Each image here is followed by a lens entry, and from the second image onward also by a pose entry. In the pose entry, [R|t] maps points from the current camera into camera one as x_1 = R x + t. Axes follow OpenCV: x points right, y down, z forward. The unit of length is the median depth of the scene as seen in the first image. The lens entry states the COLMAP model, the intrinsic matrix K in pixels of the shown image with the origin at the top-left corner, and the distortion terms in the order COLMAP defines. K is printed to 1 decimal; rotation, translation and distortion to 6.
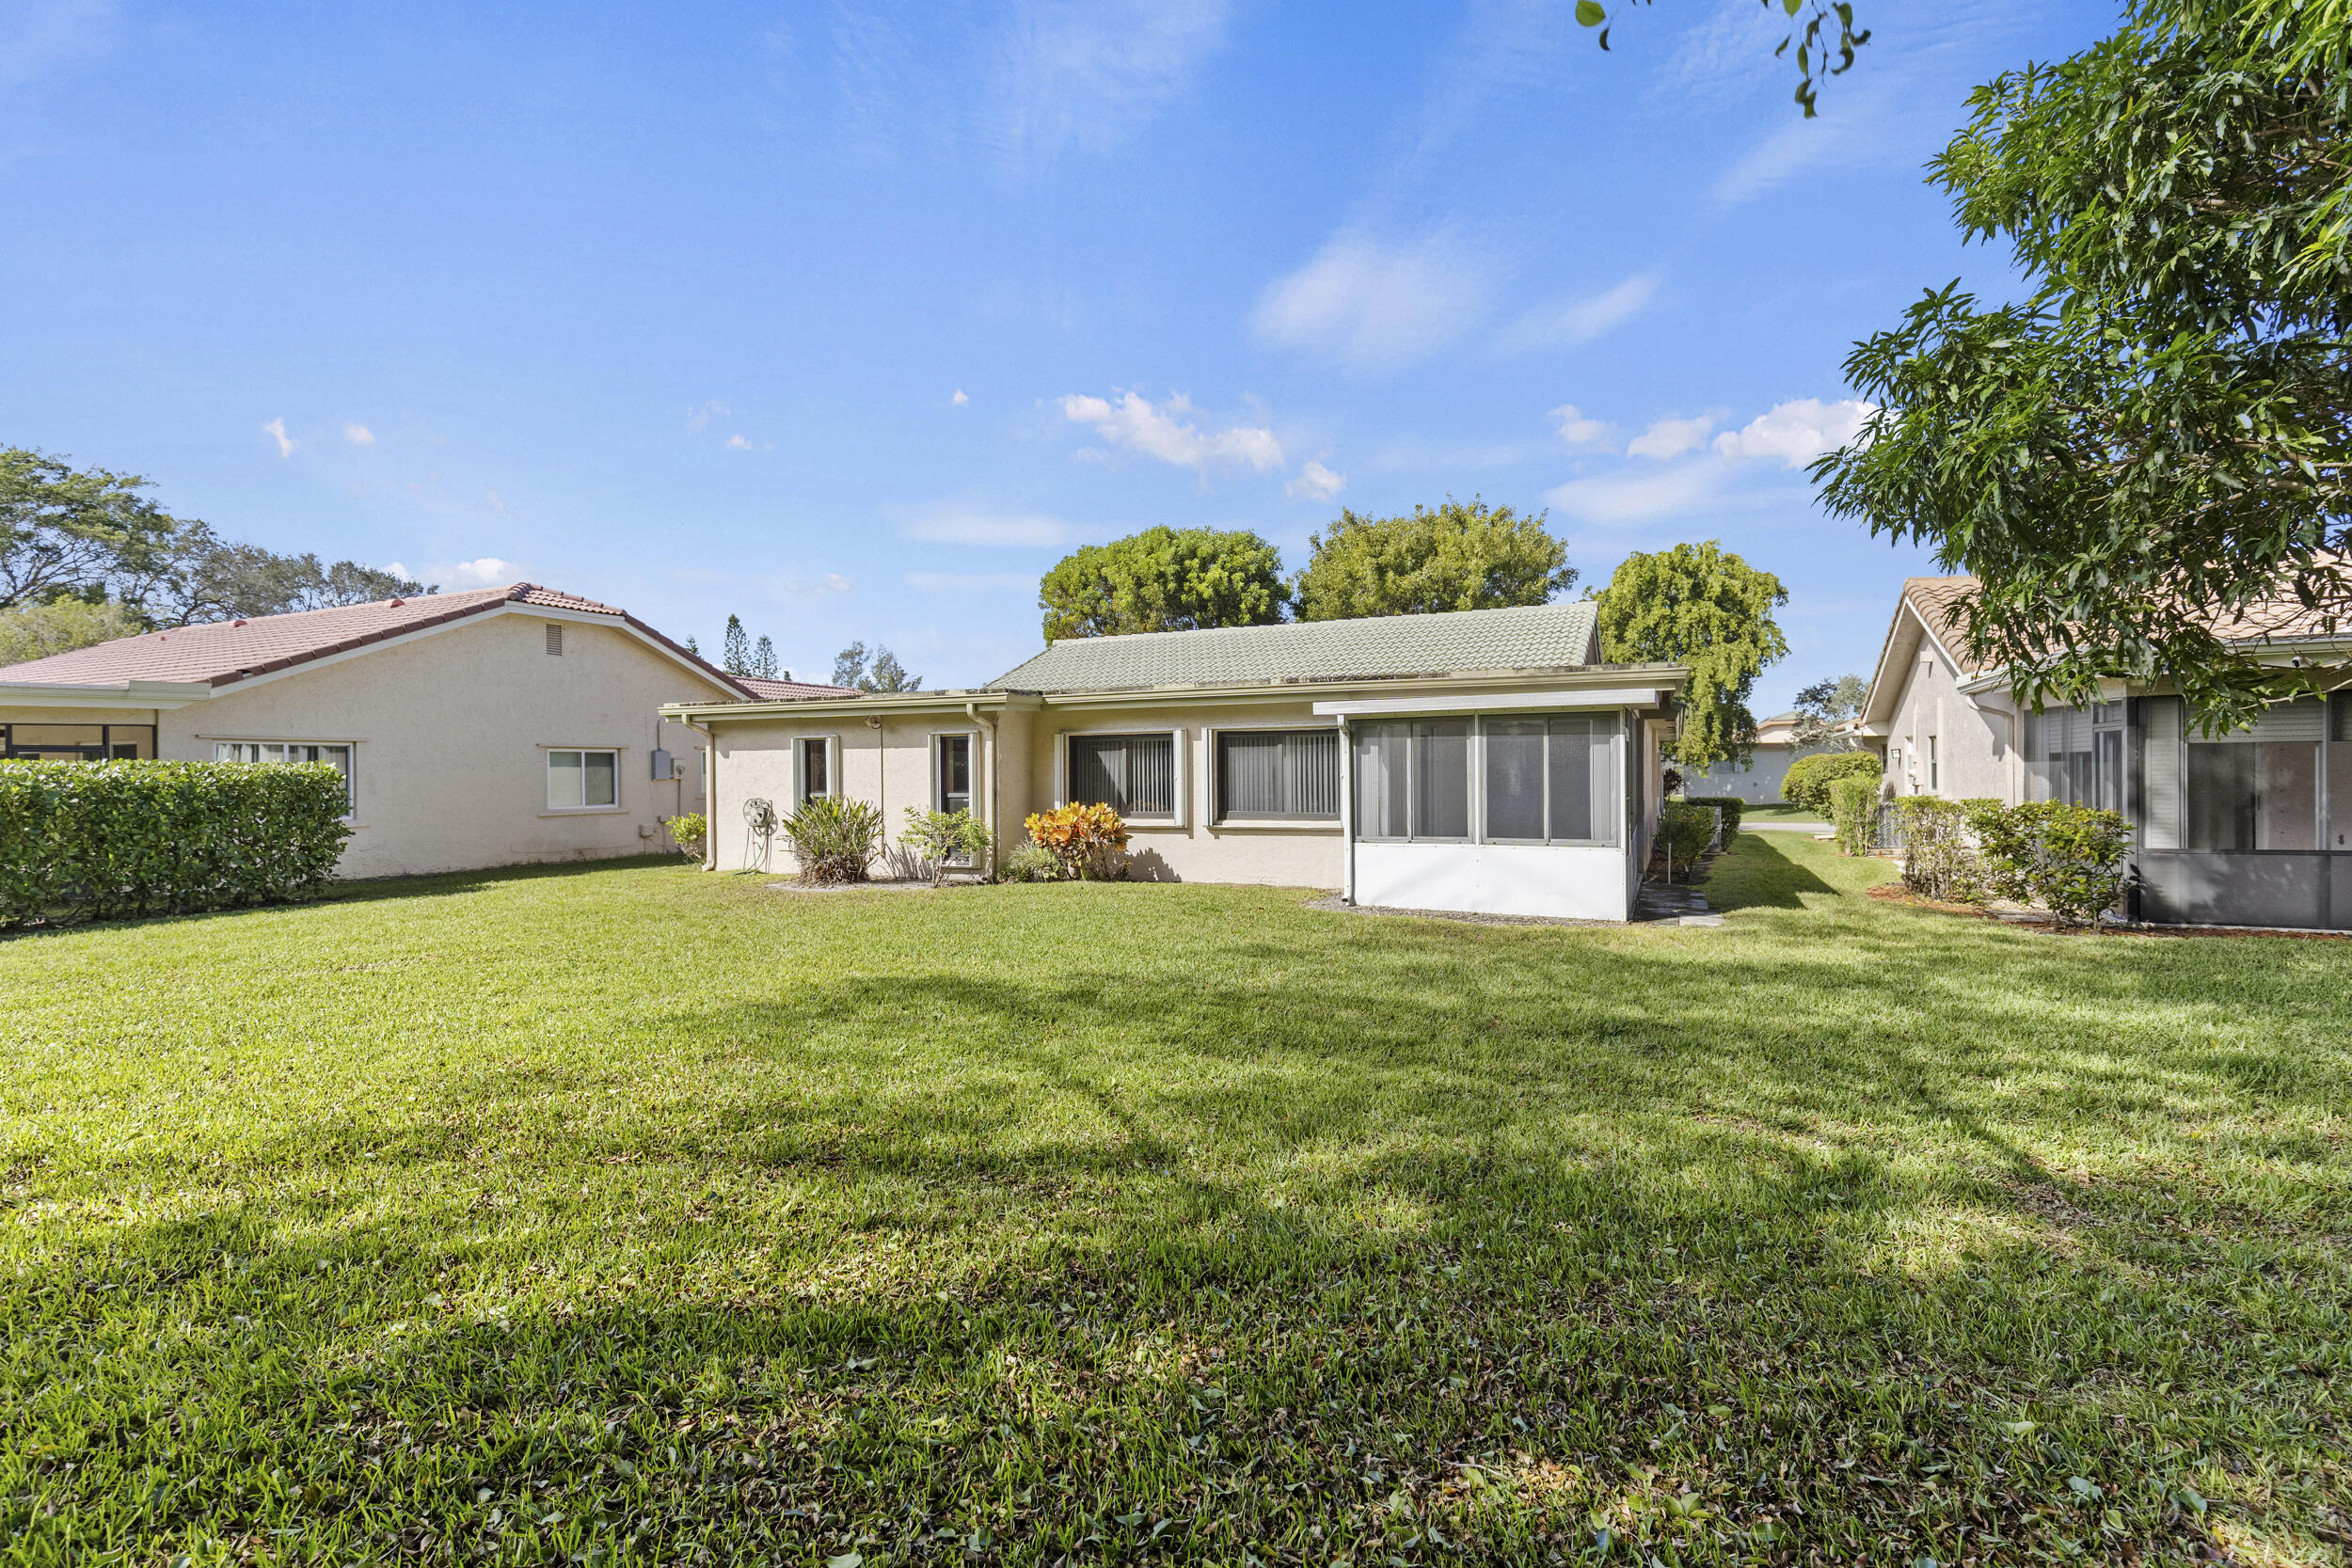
lens RADIAL K [[1073.0, 0, 1164.3], [0, 1073.0, 774.9], [0, 0, 1]] dist [0.000743, -0.000197]
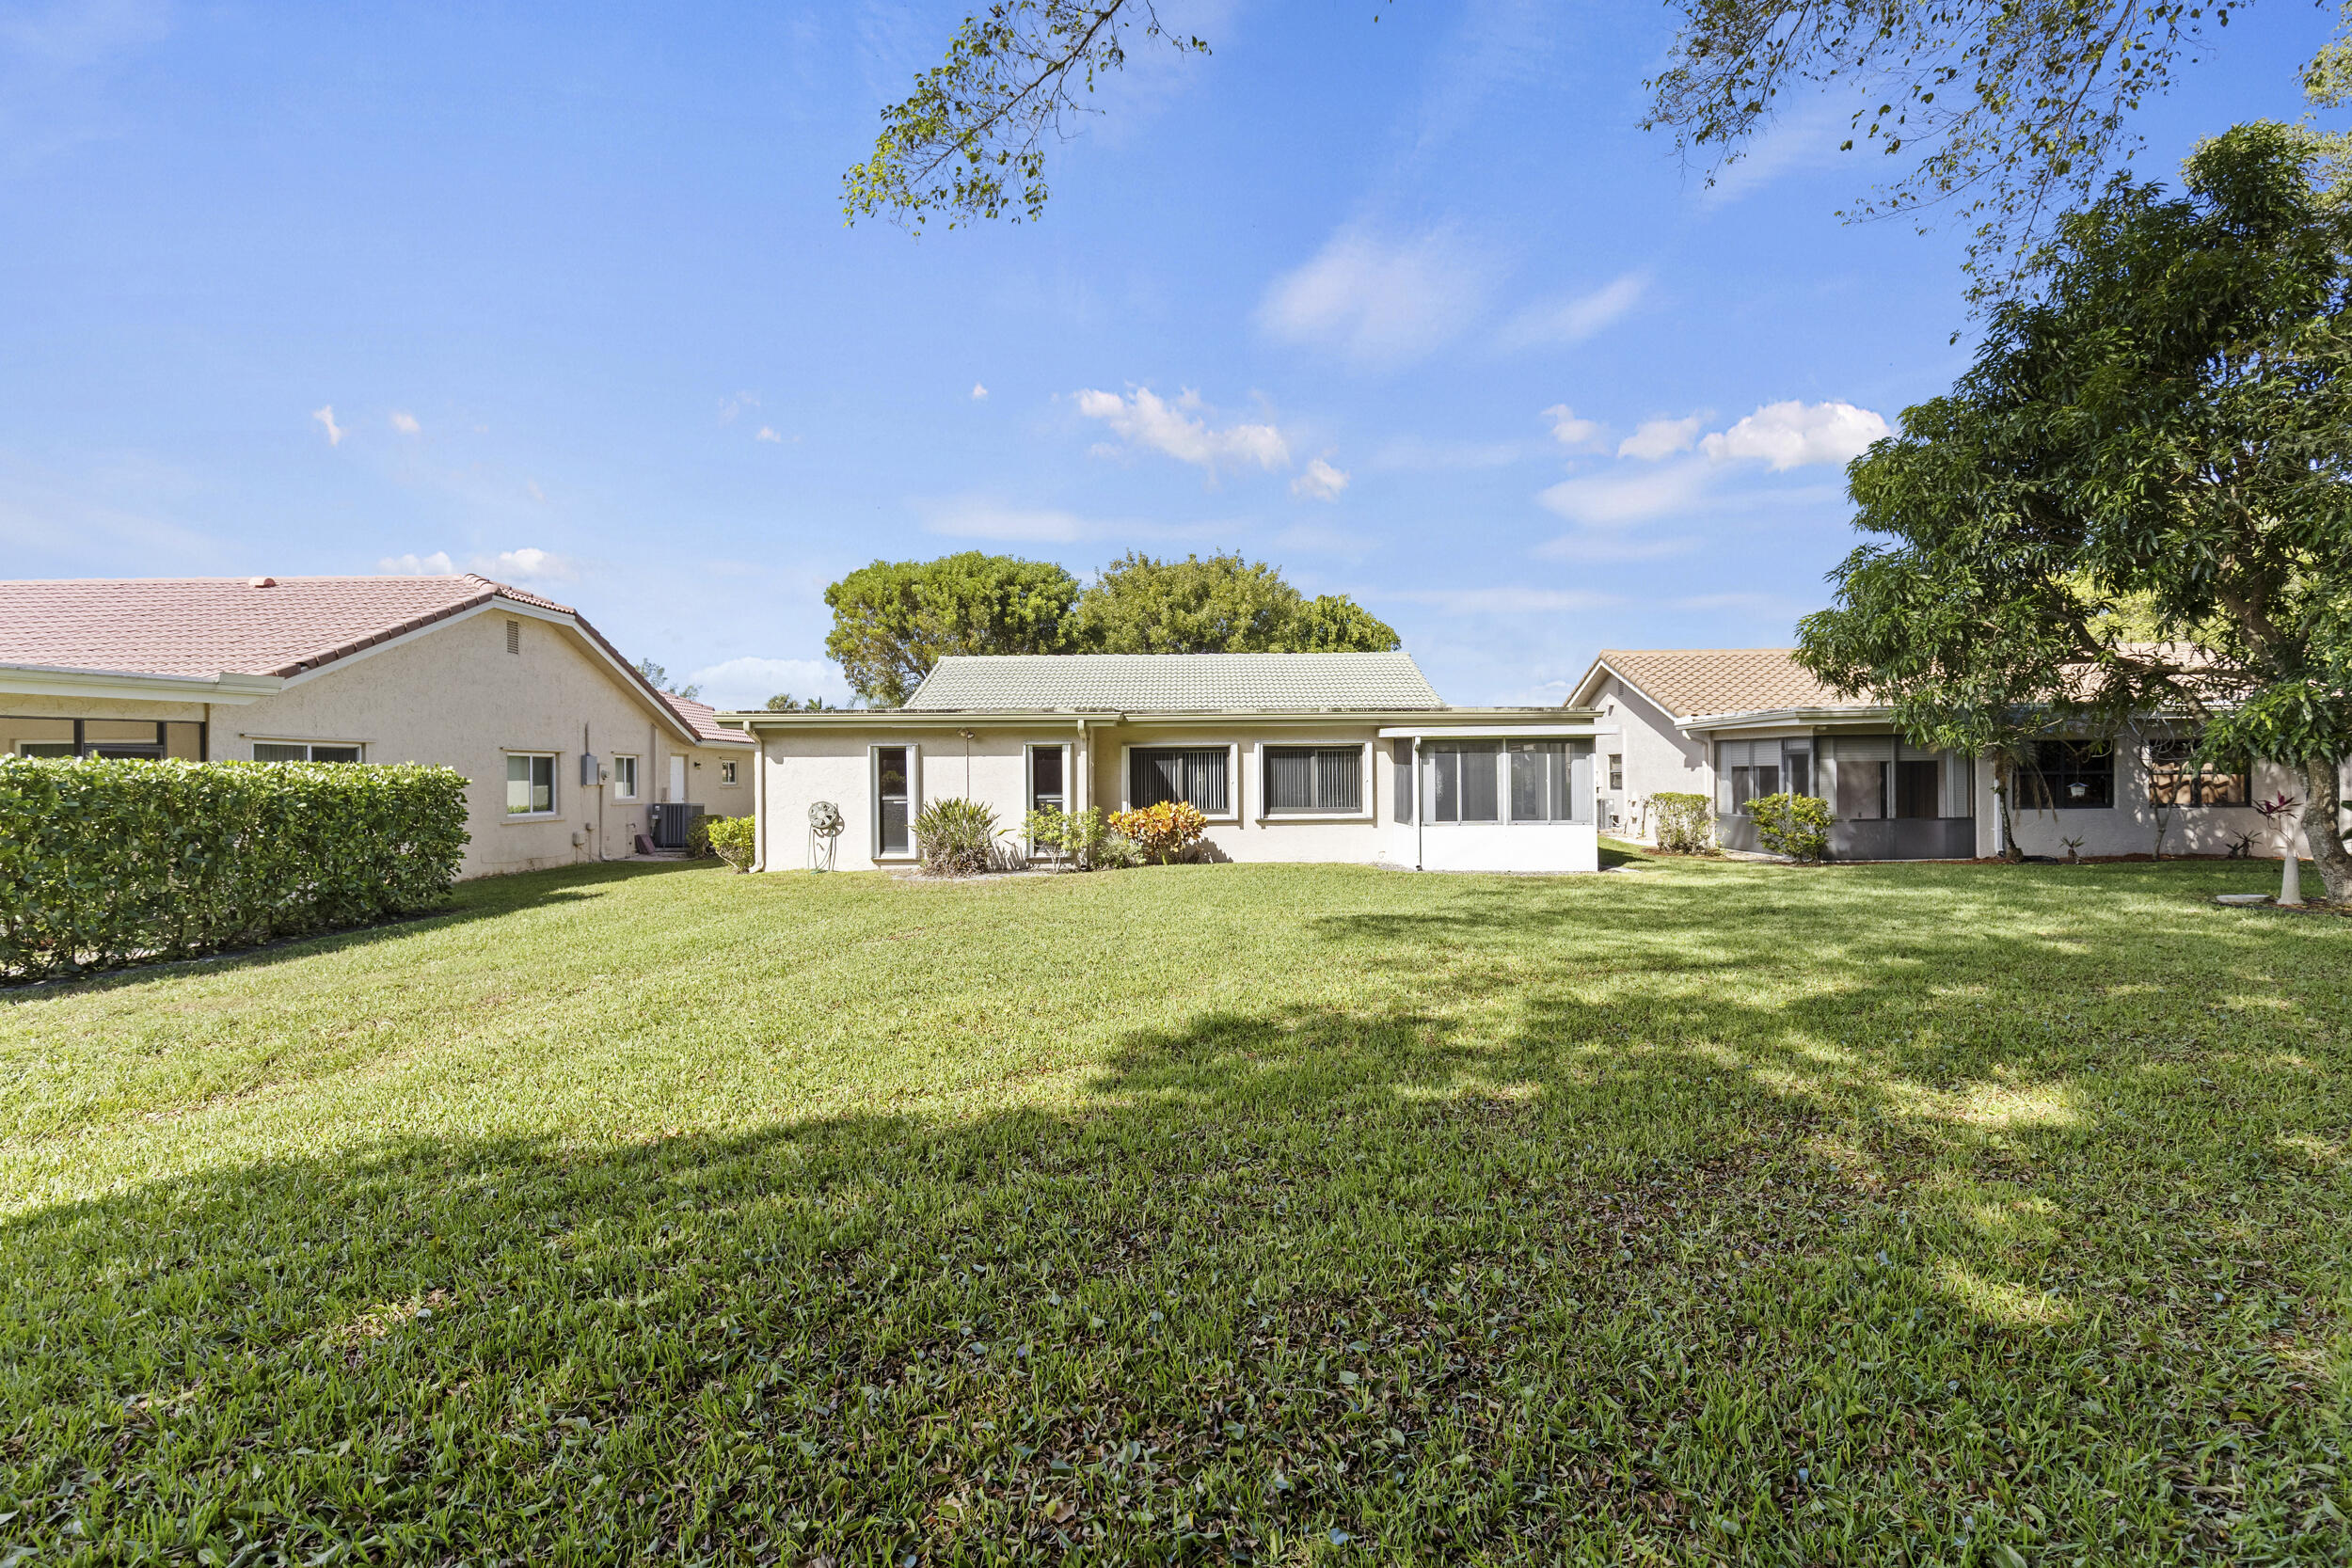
lens RADIAL K [[1073.0, 0, 1175.1], [0, 1073.0, 777.0], [0, 0, 1]] dist [0.000743, -0.000197]
pose [[0.905878, 0.001727, 0.423535, -0.569146], [0.001565, 0.999971, -0.007424, 0.006132], [-0.423535, 0.007388, 0.905850, -0.125009]]
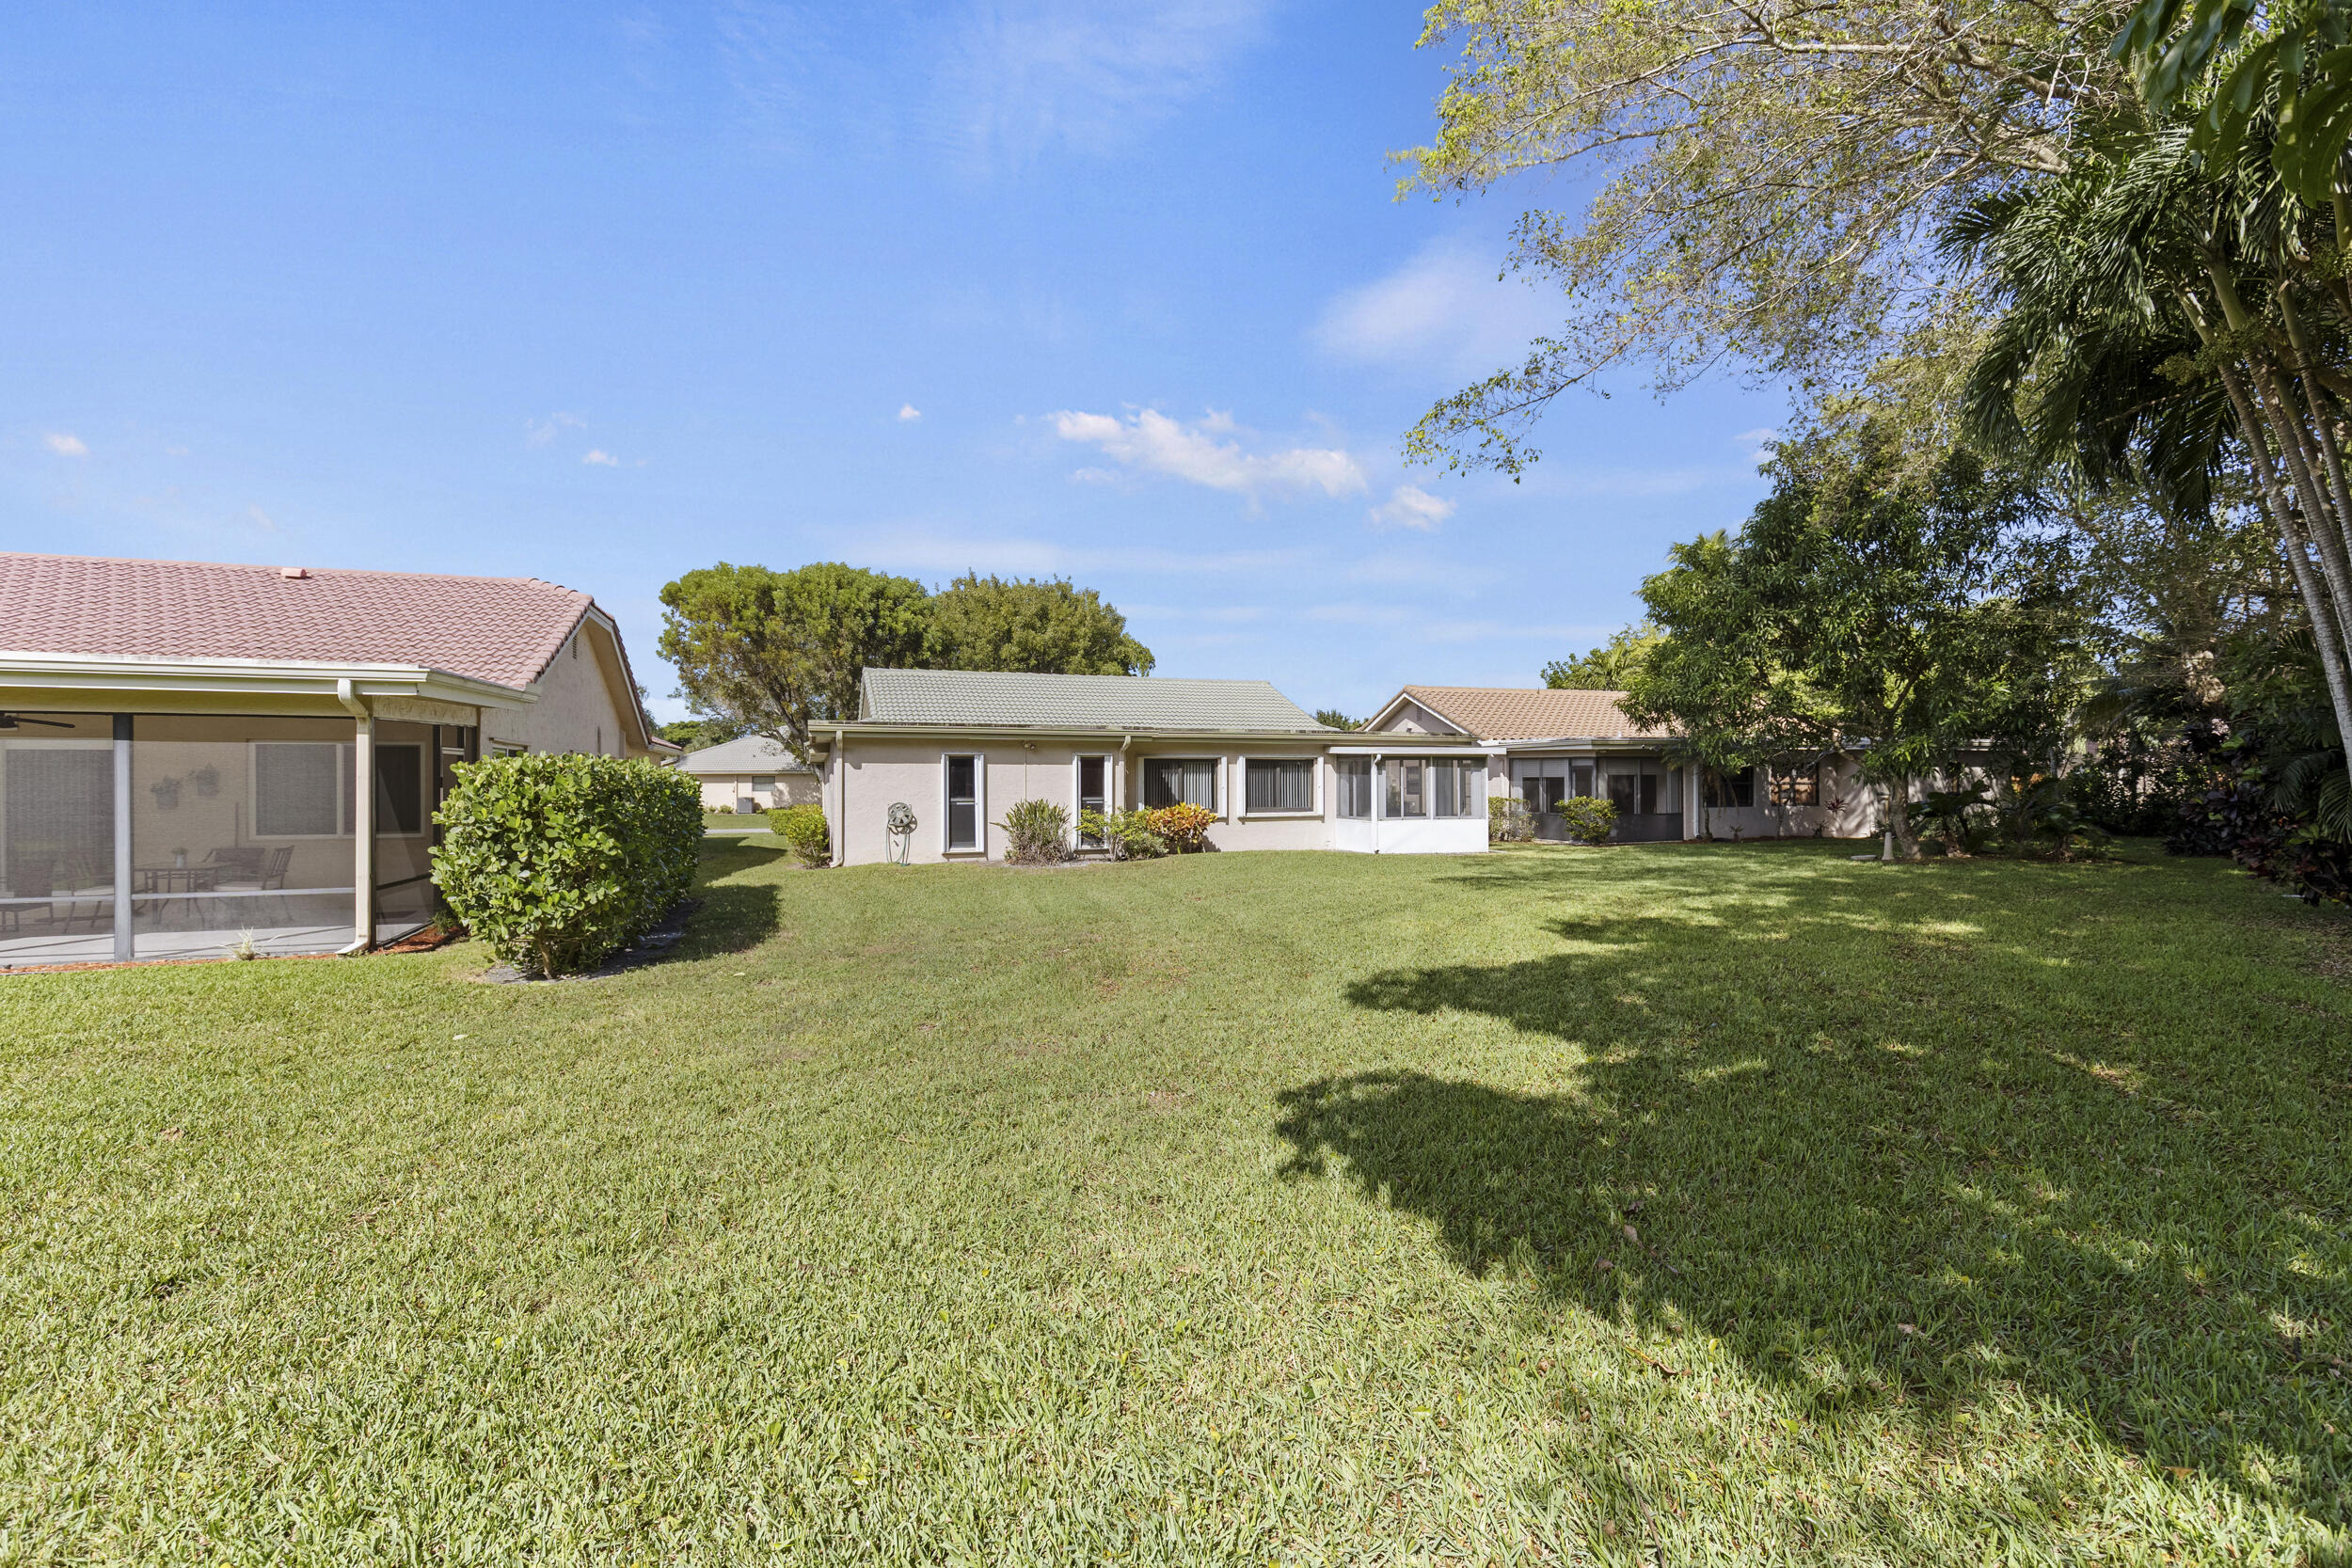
lens RADIAL K [[1073.0, 0, 1191.1], [0, 1073.0, 793.0], [0, 0, 1]] dist [0.000743, -0.000197]
pose [[0.697661, -0.000655, 0.716427, -1.120802], [-0.000904, 0.999998, 0.001794, 0.008236], [-0.716427, -0.001899, 0.697659, -0.078905]]
